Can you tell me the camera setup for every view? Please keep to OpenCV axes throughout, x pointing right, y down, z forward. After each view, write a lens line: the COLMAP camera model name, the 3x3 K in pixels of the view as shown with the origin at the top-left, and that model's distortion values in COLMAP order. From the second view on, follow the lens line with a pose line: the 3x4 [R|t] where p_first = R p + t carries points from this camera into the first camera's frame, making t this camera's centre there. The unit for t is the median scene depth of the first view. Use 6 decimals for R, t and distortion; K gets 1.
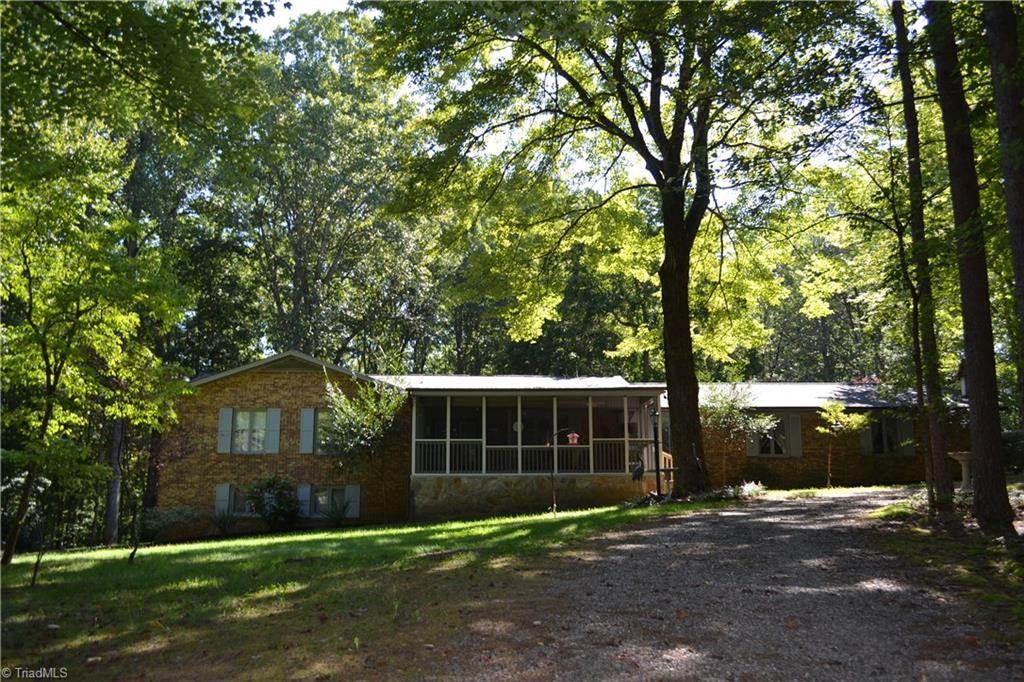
lens RADIAL K [[800.1, 0, 512.0], [0, 800.1, 341.0], [0, 0, 1]] dist [-0.049145, -0.000080]
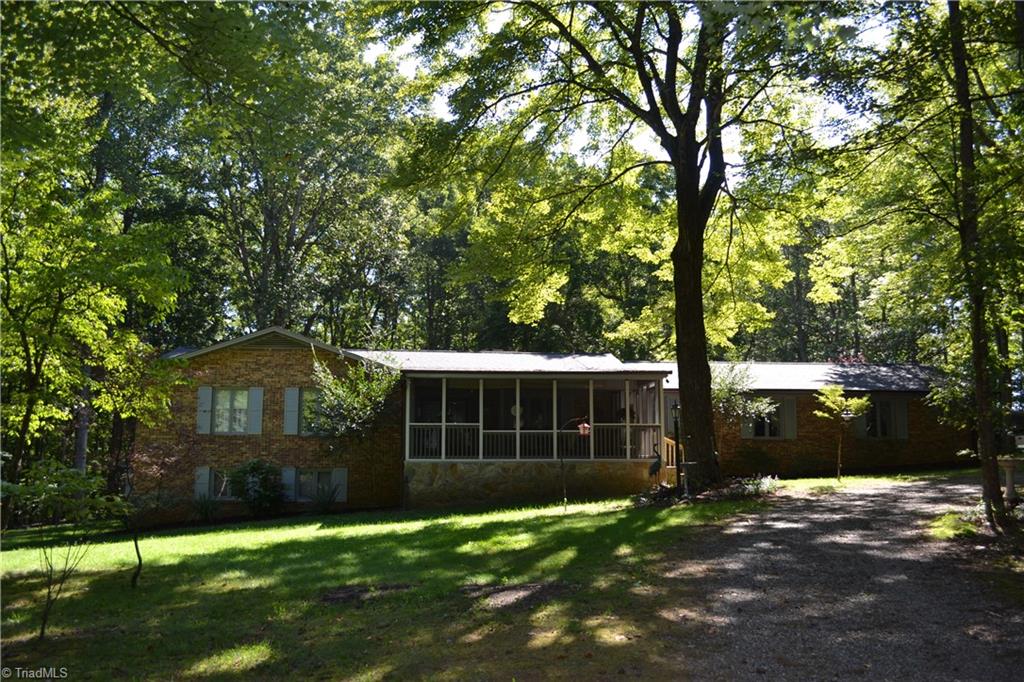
lens RADIAL K [[800.1, 0, 512.0], [0, 800.1, 341.0], [0, 0, 1]] dist [-0.049145, -0.000080]
pose [[0.998652, 0.012194, 0.050454, -0.046838], [-0.014545, 0.998813, 0.046481, -0.021116], [-0.049827, -0.047152, 0.997644, 0.042451]]
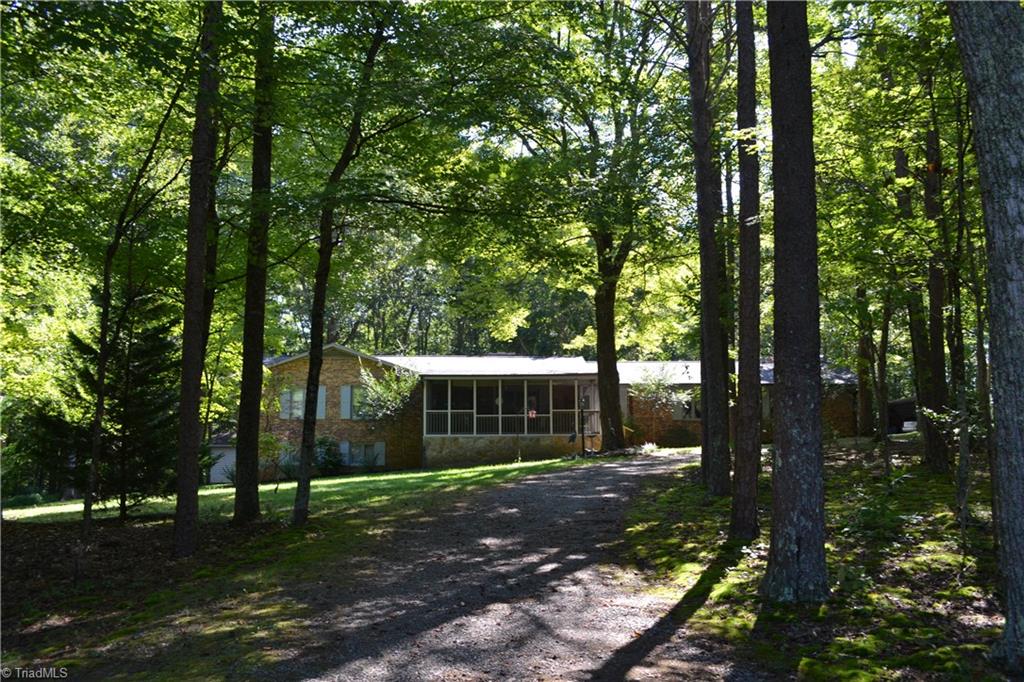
lens RADIAL K [[800.1, 0, 512.0], [0, 800.1, 341.0], [0, 0, 1]] dist [-0.049145, -0.000080]
pose [[0.999996, -0.000763, -0.002533, 0.033074], [0.000931, 0.997754, 0.066974, -0.090813], [0.002476, -0.066976, 0.997751, -0.384913]]
